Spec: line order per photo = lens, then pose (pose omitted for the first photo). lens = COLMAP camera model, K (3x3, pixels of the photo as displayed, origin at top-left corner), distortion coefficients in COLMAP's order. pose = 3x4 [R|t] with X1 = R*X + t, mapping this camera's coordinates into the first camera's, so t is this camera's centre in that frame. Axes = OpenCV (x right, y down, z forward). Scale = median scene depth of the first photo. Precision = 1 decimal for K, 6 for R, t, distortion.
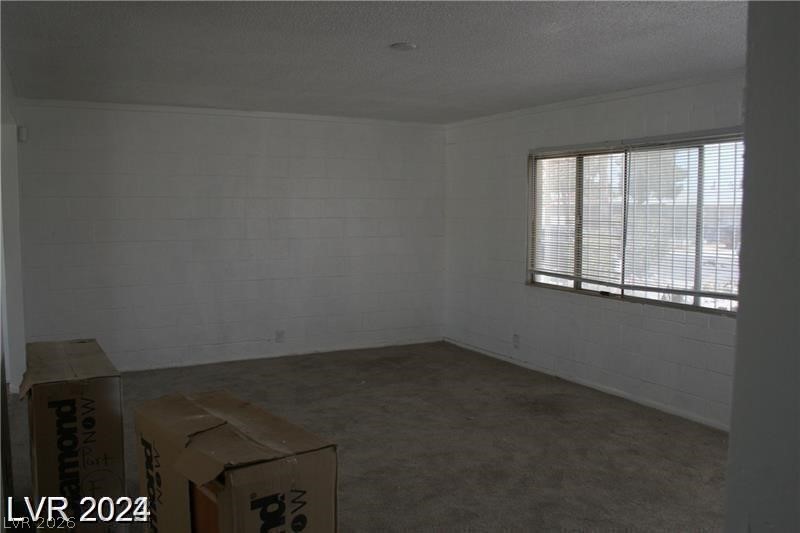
lens RADIAL K [[674.0, 0, 400.0], [0, 674.0, 266.5], [0, 0, 1]] dist [-0.215851, 0.175359]
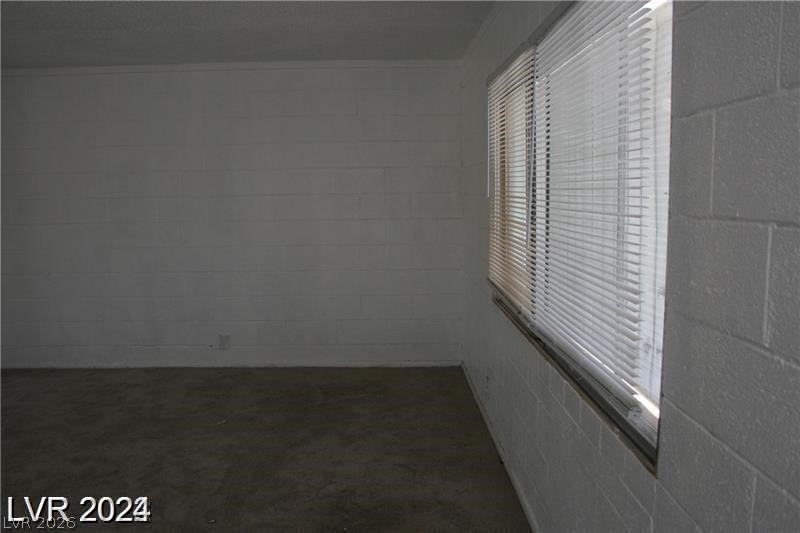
lens RADIAL K [[674.0, 0, 400.0], [0, 674.0, 266.5], [0, 0, 1]] dist [-0.215851, 0.175359]
pose [[0.896132, 0.043727, -0.441628, 0.768077], [-0.027399, 0.998687, 0.043285, -0.058645], [0.442941, -0.026689, 0.896153, 0.811917]]
